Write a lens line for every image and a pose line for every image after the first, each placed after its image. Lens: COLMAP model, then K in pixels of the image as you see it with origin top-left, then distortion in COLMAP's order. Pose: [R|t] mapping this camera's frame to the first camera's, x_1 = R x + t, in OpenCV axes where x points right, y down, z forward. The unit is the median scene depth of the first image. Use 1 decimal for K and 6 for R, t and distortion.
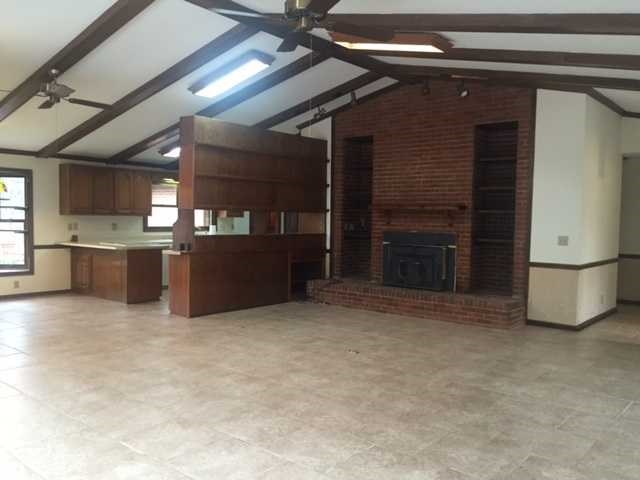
lens RADIAL K [[548.5, 0, 320.0], [0, 548.5, 240.0], [0, 0, 1]] dist [0.091088, -0.128058]
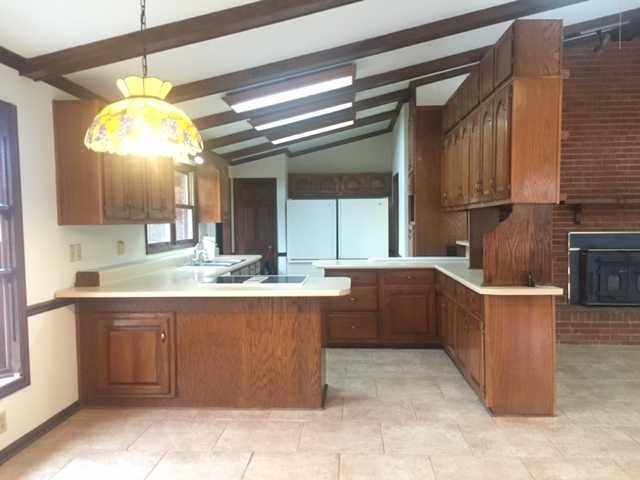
lens RADIAL K [[548.5, 0, 320.0], [0, 548.5, 240.0], [0, 0, 1]] dist [0.091088, -0.128058]
pose [[0.801158, -0.044160, 0.596822, -0.646977], [0.048476, 0.998785, 0.008828, -0.032719], [-0.596487, 0.021859, 0.802325, 0.645430]]
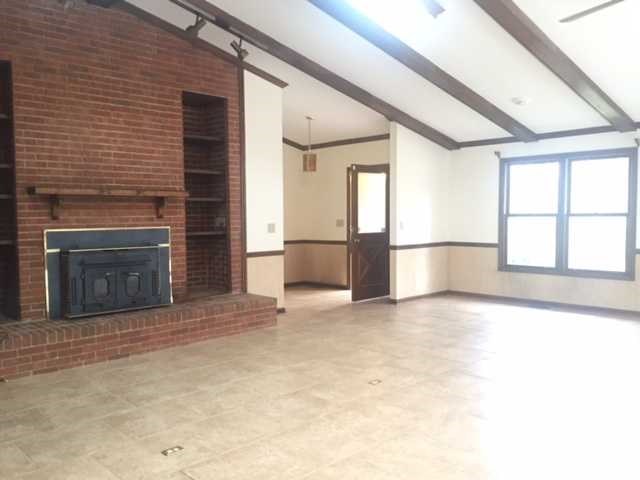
lens RADIAL K [[548.5, 0, 320.0], [0, 548.5, 240.0], [0, 0, 1]] dist [0.091088, -0.128058]
pose [[0.110251, -0.066771, 0.991658, -0.481247], [0.056827, 0.996532, 0.060781, -0.028628], [-0.992278, 0.049652, 0.113663, 0.687529]]
